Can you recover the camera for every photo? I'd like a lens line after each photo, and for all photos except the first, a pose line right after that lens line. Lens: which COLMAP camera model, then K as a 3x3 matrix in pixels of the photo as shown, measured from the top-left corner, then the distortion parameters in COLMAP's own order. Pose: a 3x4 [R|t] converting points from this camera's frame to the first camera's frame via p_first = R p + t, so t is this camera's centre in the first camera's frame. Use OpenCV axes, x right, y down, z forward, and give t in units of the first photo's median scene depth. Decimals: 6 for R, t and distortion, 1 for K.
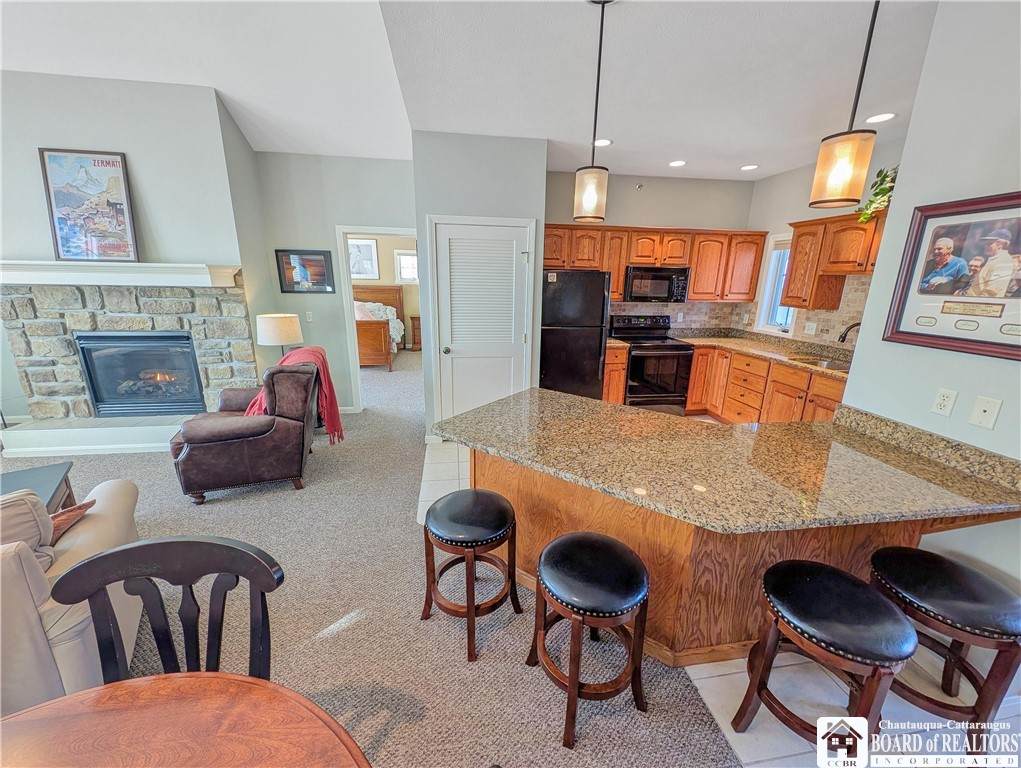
lens RADIAL K [[387.3, 0, 510.5], [0, 387.3, 384.0], [0, 0, 1]] dist [-0.000082, -0.000124]
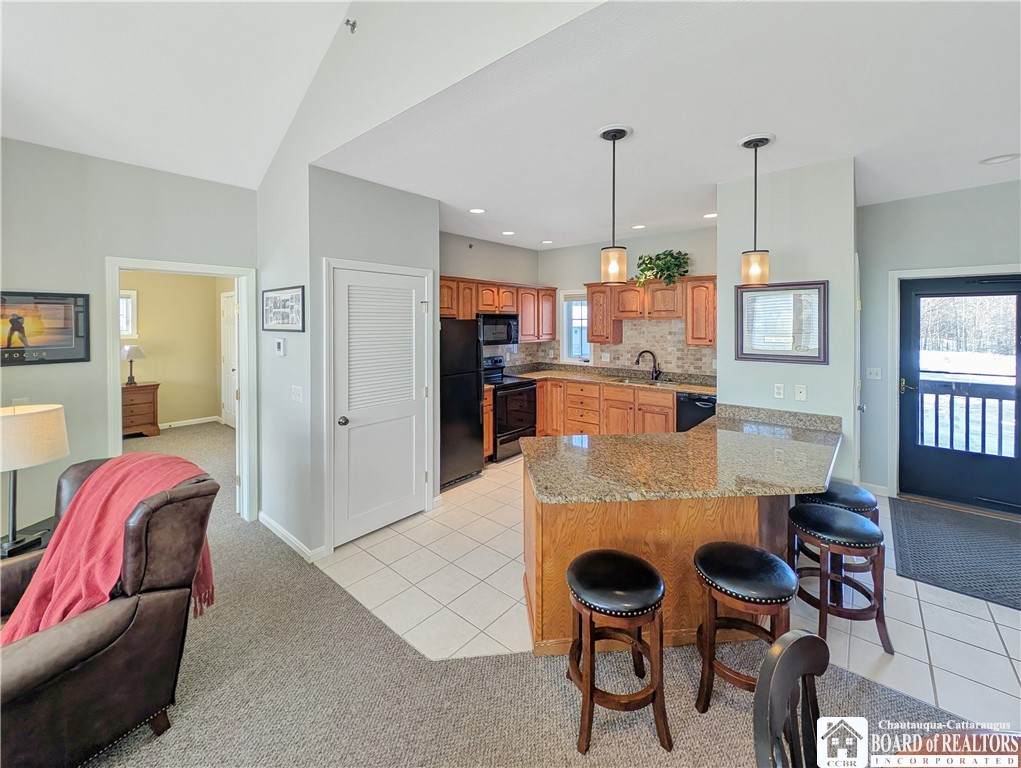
lens RADIAL K [[414.3, 0, 513.2], [0, 414.3, 324.5], [0, 0, 1]] dist [-0.001150, -0.000381]
pose [[0.751060, -0.024437, 0.659781, -0.386156], [0.190269, 0.964930, -0.180853, -0.049269], [-0.632223, 0.261368, 0.729370, 0.107467]]
